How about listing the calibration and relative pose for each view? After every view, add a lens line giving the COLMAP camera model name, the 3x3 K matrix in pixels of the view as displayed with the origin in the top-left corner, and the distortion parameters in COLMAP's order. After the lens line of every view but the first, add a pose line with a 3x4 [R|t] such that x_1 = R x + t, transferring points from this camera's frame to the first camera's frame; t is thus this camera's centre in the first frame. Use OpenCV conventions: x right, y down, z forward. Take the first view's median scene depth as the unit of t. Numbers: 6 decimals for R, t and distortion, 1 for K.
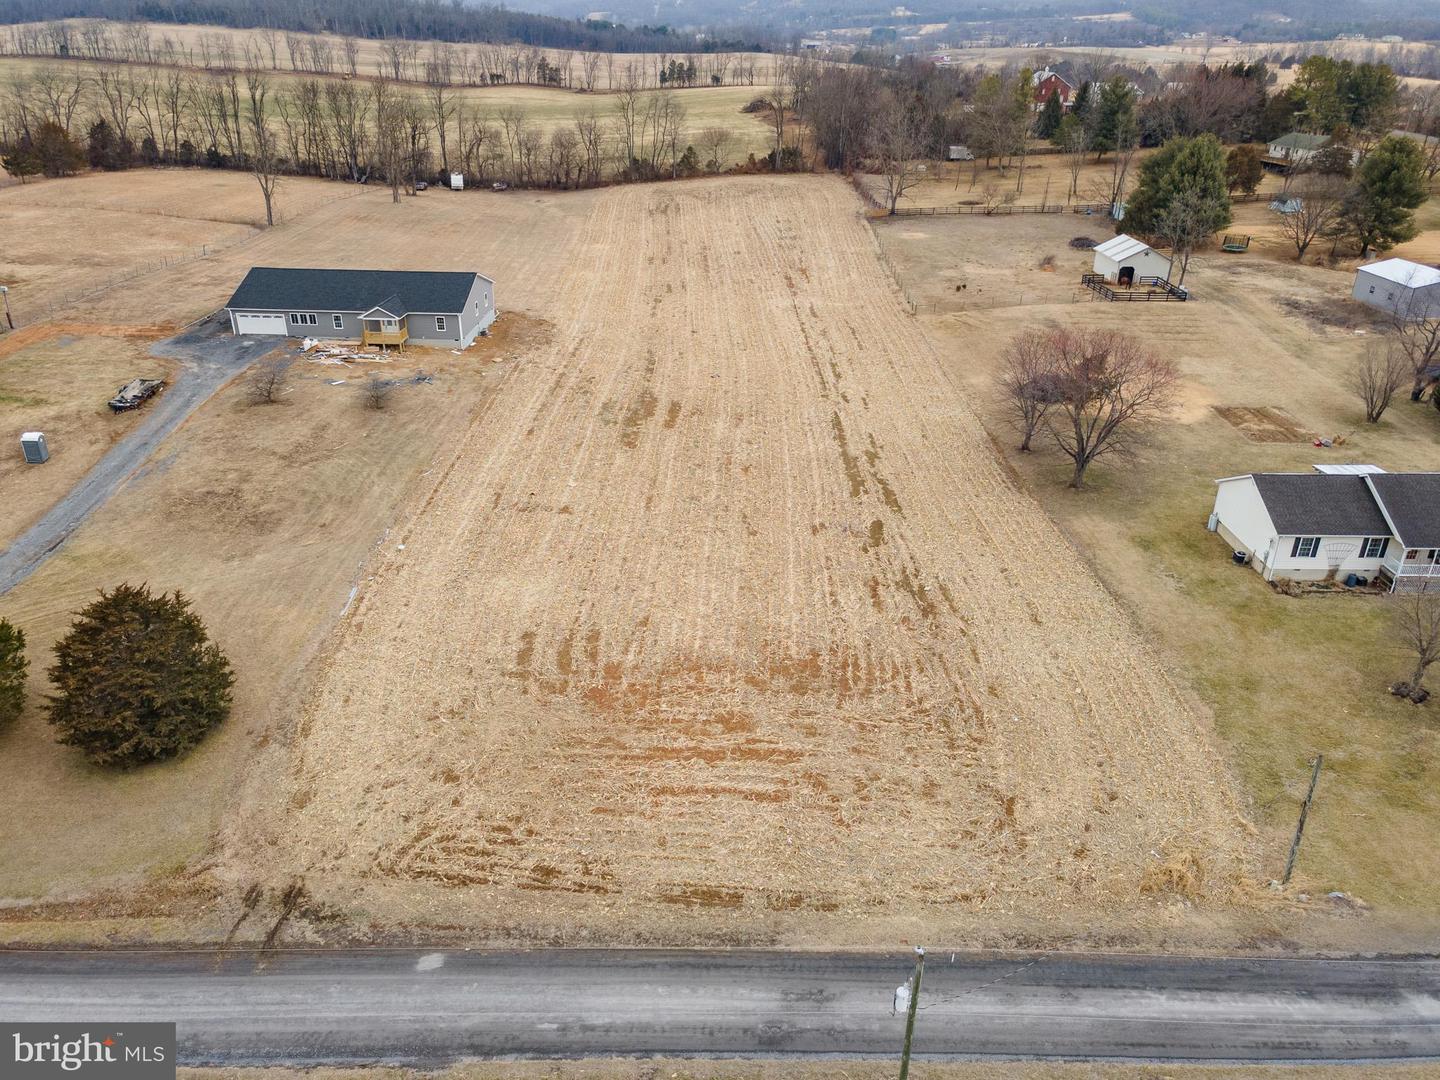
lens RADIAL K [[1048.4, 0, 721.3], [0, 1048.4, 537.9], [0, 0, 1]] dist [0.030314, 0.033733]
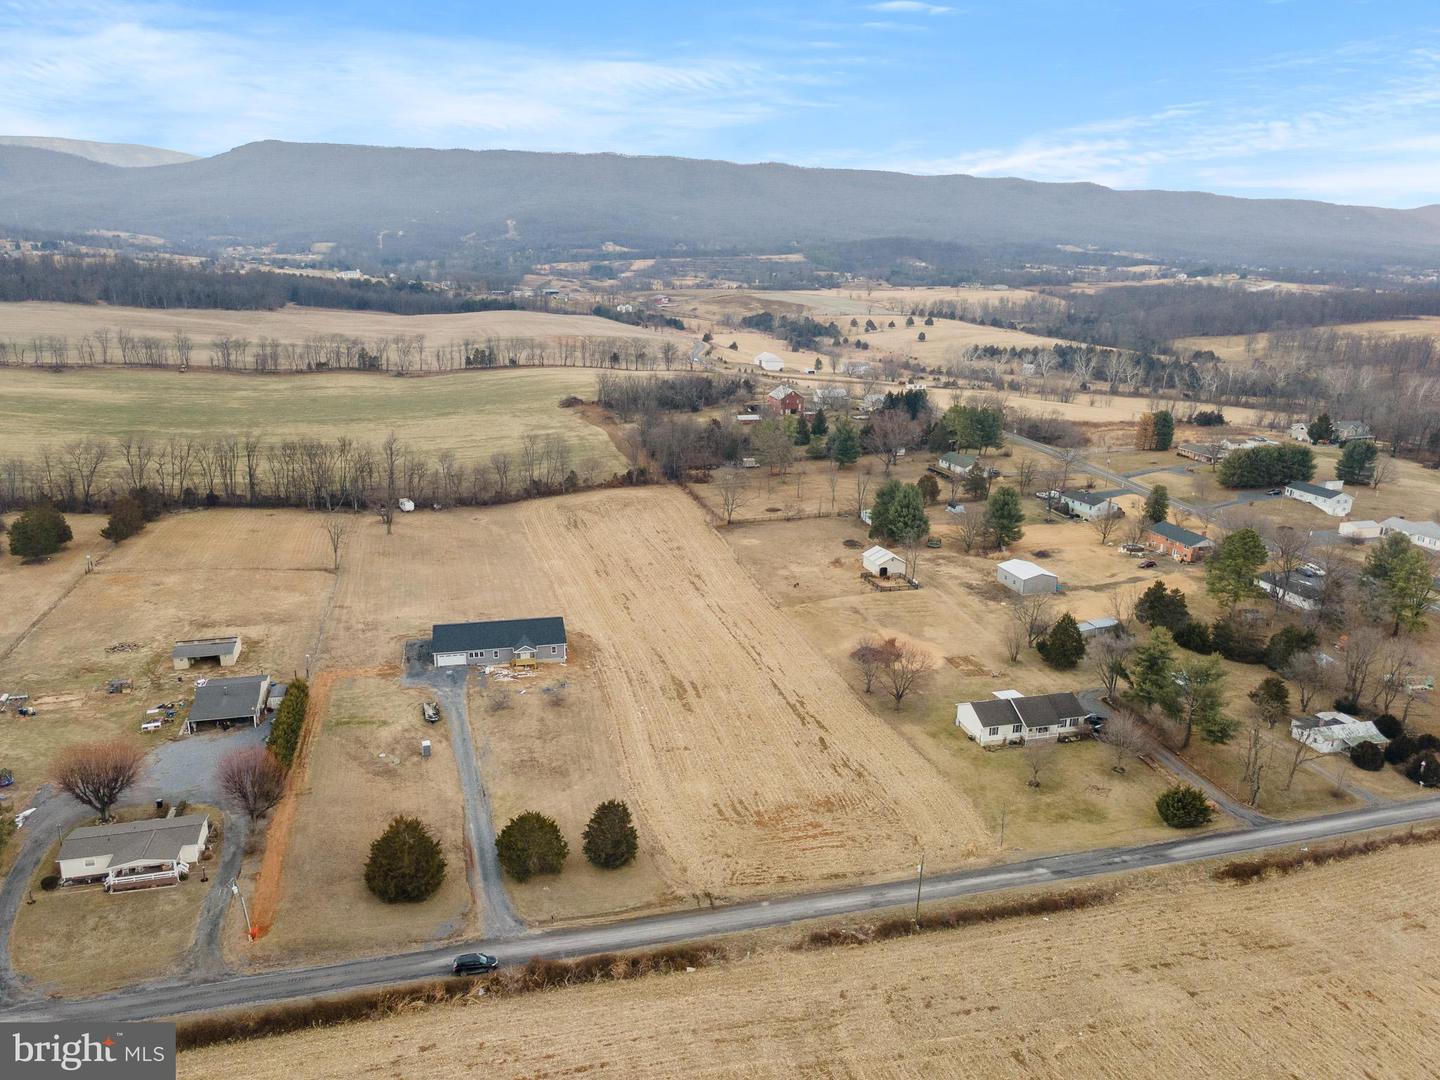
lens RADIAL K [[1048.4, 0, 721.3], [0, 1048.4, 537.9], [0, 0, 1]] dist [0.030314, 0.033733]
pose [[0.965169, -0.064919, 0.253444, -0.513593], [0.107494, 0.981581, -0.157933, -0.088961], [-0.238523, 0.179676, 0.954371, -0.996769]]
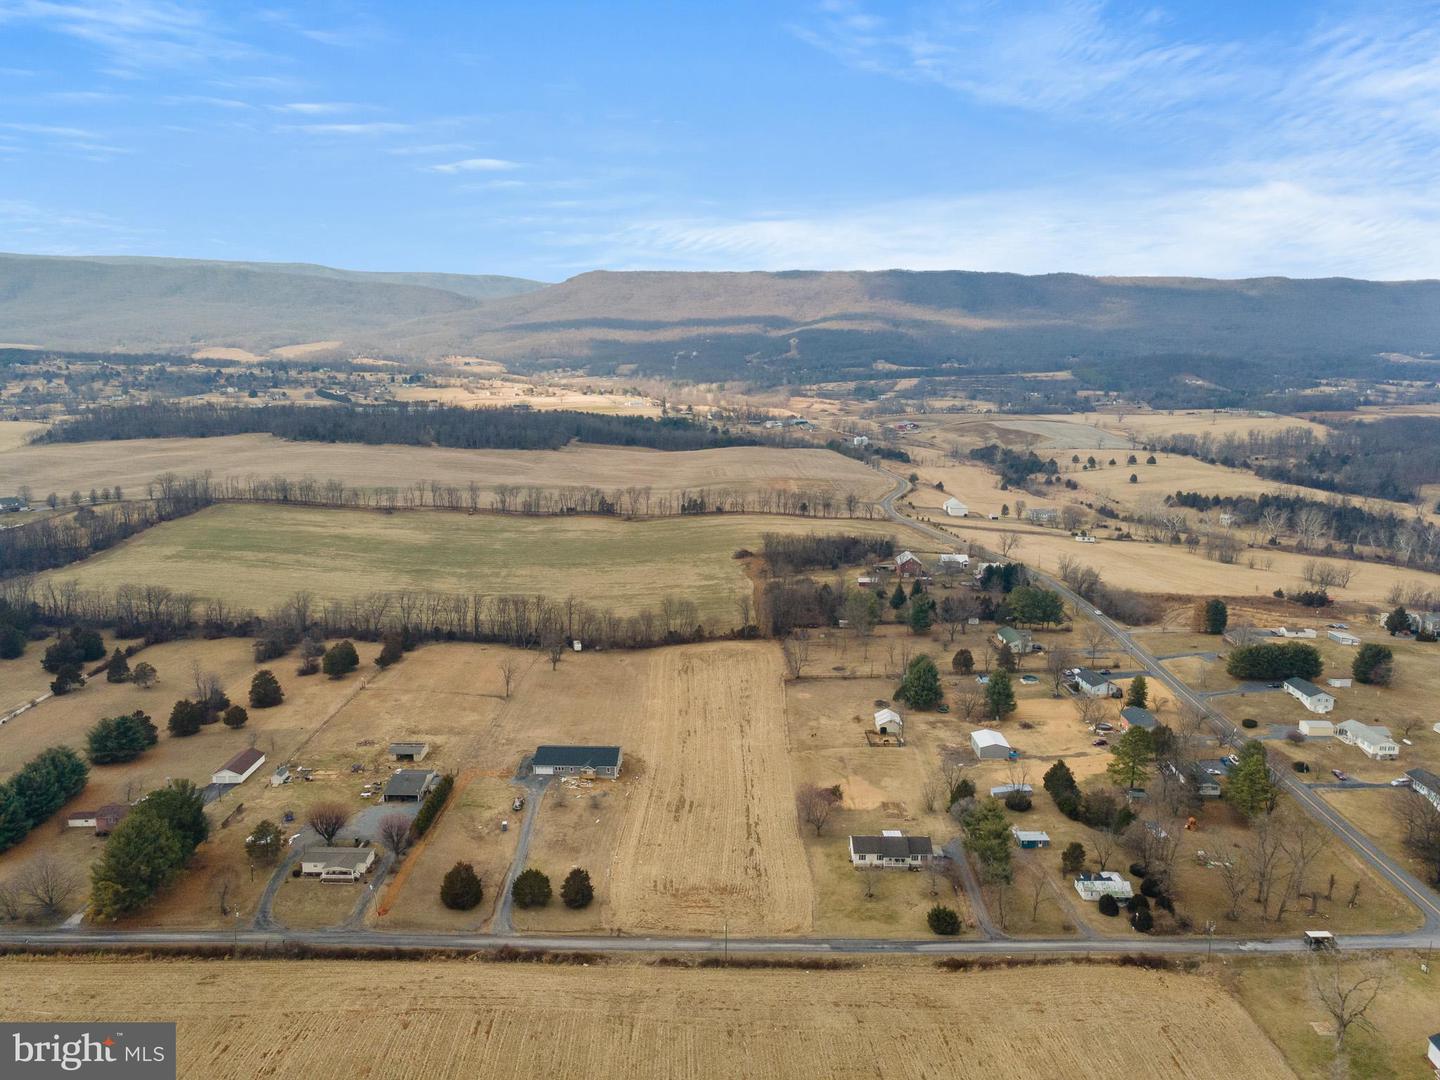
lens RADIAL K [[1048.4, 0, 721.3], [0, 1048.4, 537.9], [0, 0, 1]] dist [0.030314, 0.033733]
pose [[0.999925, -0.003687, -0.011698, 0.081081], [0.000516, 0.965552, -0.260209, -0.085727], [0.012255, 0.260183, 0.965482, -2.186340]]
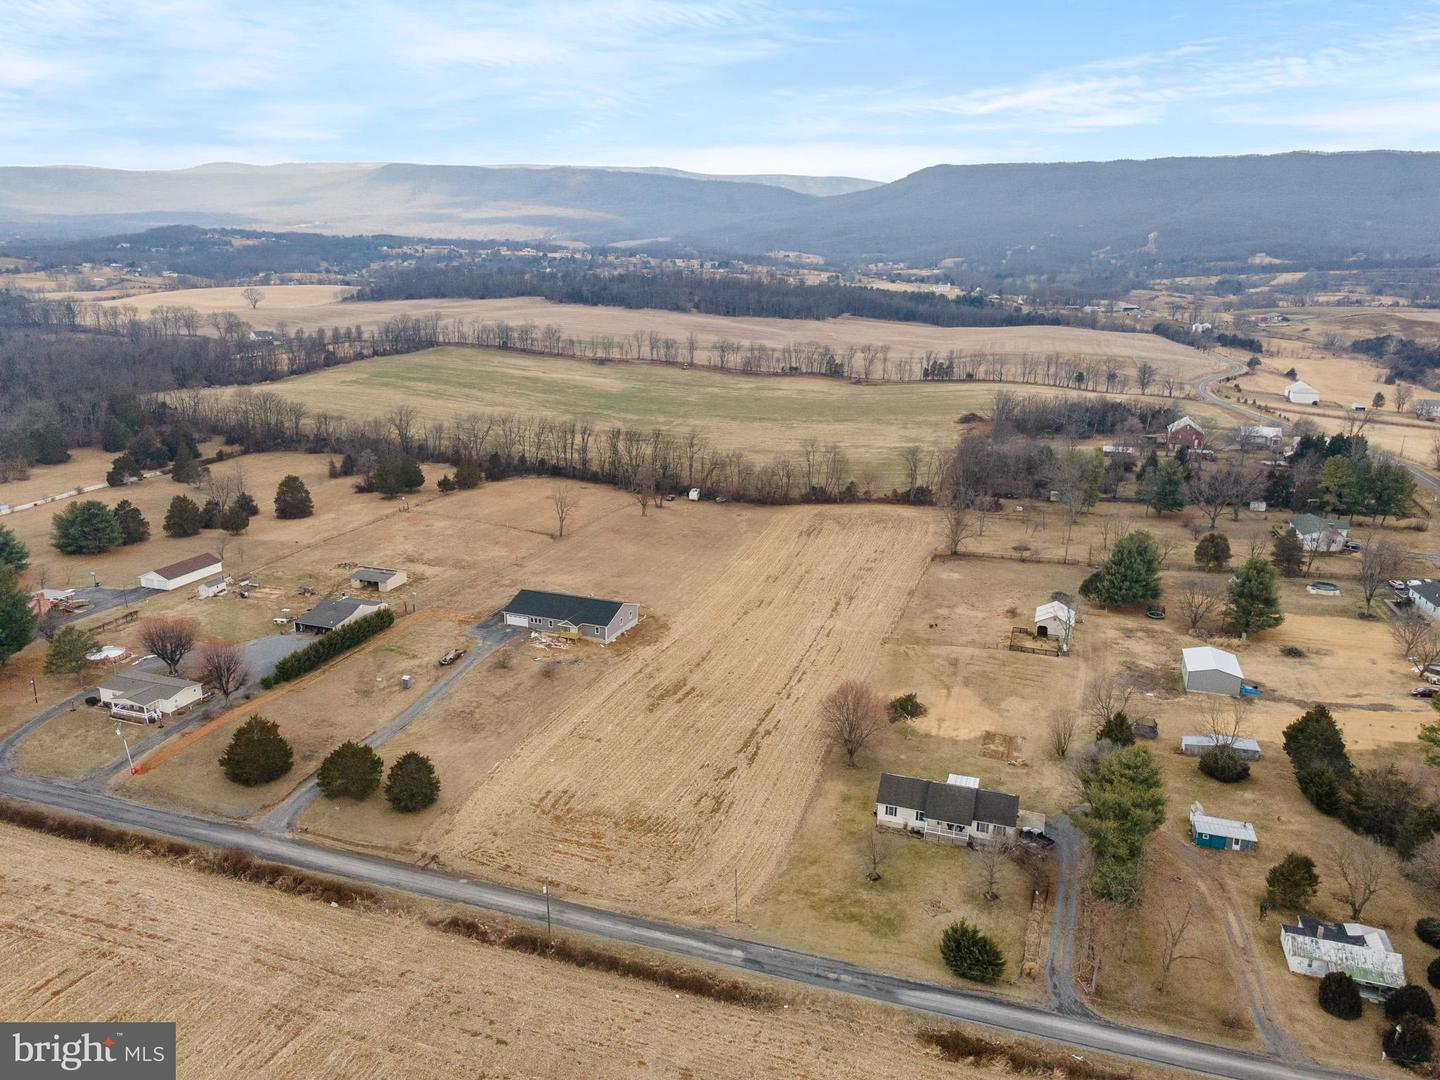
lens RADIAL K [[1048.4, 0, 721.3], [0, 1048.4, 537.9], [0, 0, 1]] dist [0.030314, 0.033733]
pose [[0.945526, 0.088422, -0.313309, 0.651169], [-0.144316, 0.976522, -0.159933, -0.109488], [0.291811, 0.196436, 0.936087, -0.944157]]
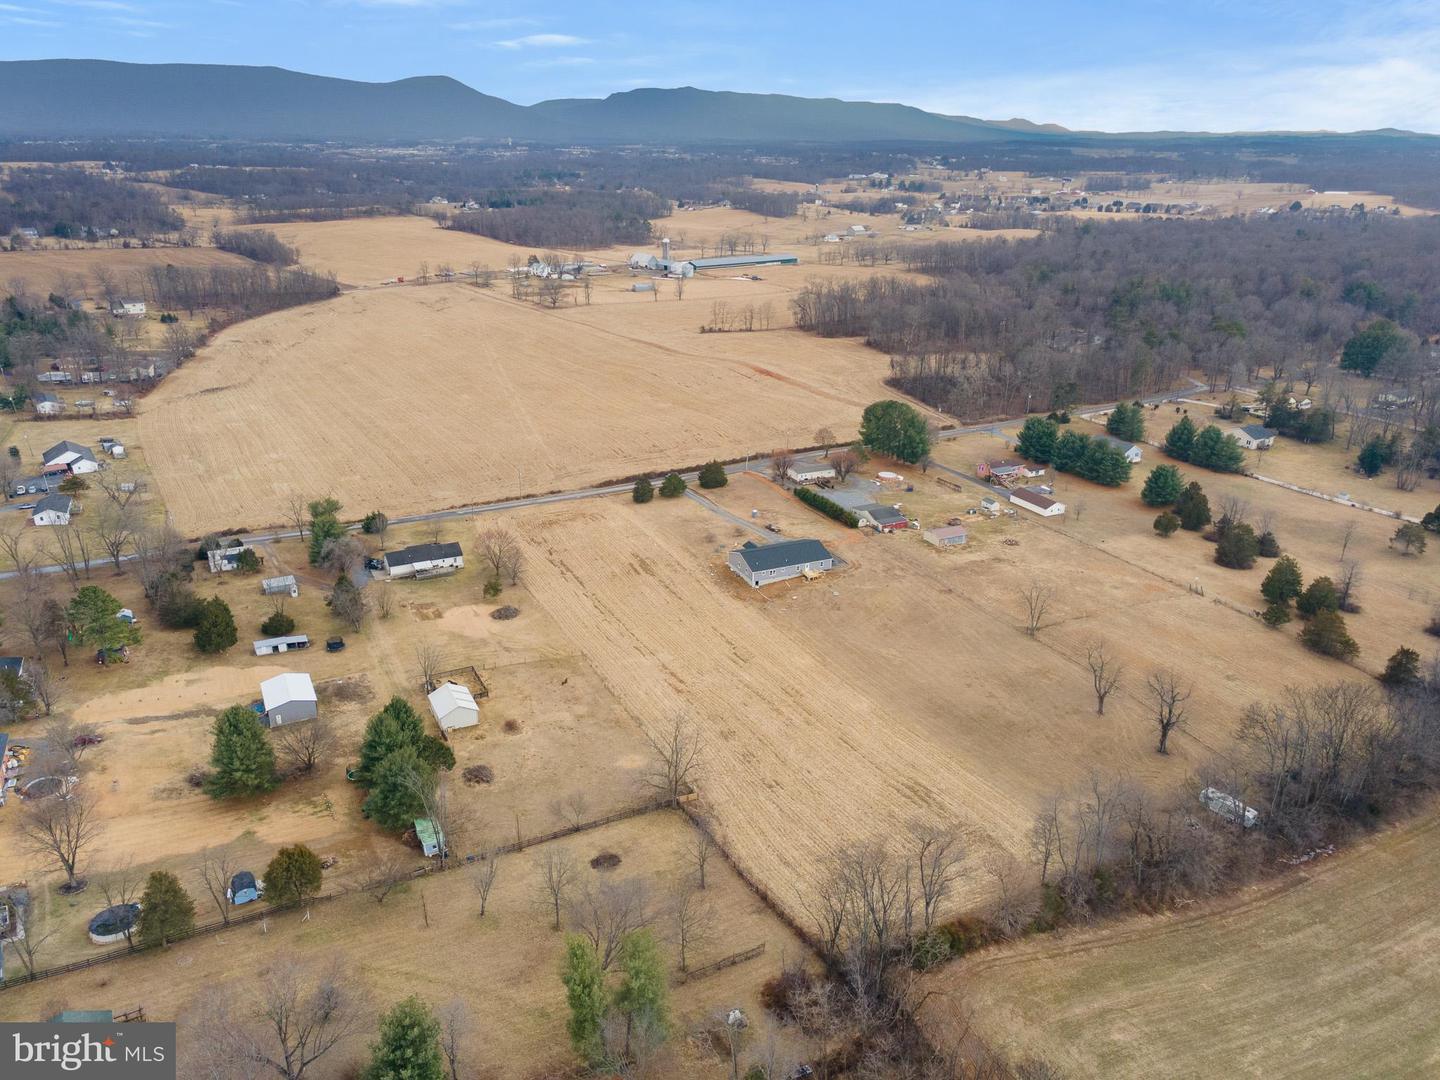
lens RADIAL K [[1048.4, 0, 721.3], [0, 1048.4, 537.9], [0, 0, 1]] dist [0.030314, 0.033733]
pose [[-0.892066, 0.139600, -0.429803, 1.049415], [-0.221314, 0.694270, 0.684843, -2.391265], [0.394004, 0.706046, -0.588439, 2.955360]]
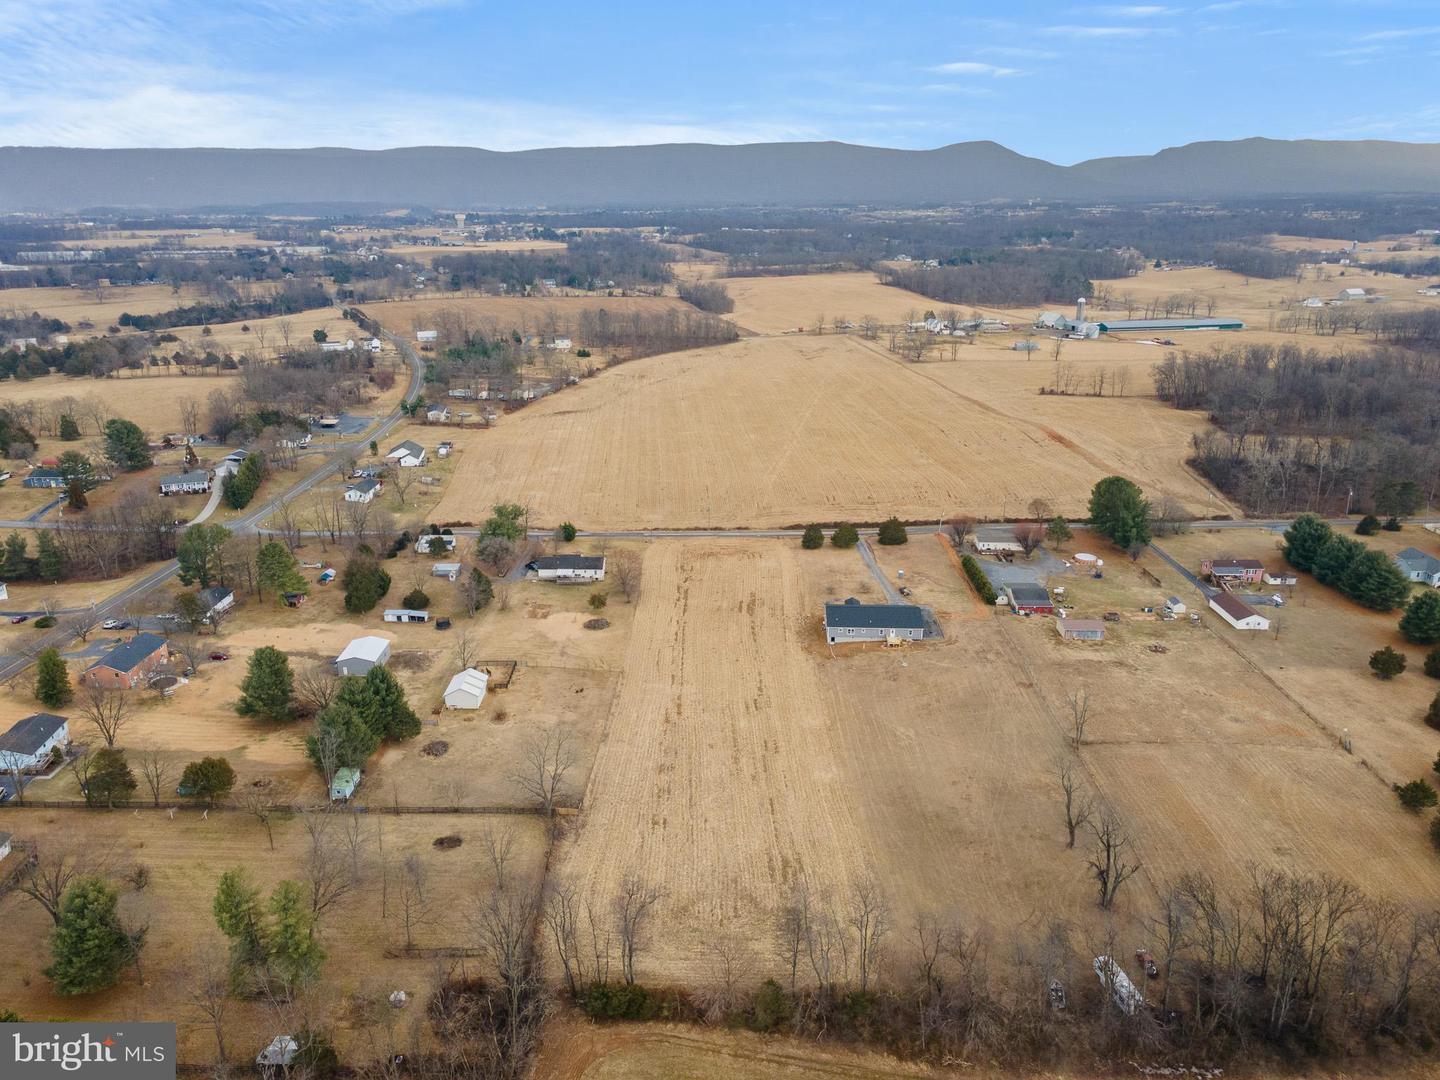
lens RADIAL K [[1048.4, 0, 721.3], [0, 1048.4, 537.9], [0, 0, 1]] dist [0.030314, 0.033733]
pose [[-0.999898, -0.013903, 0.003169, 0.001765], [-0.007689, 0.712830, 0.701295, -2.518094], [-0.012009, 0.701199, -0.712865, 3.209550]]
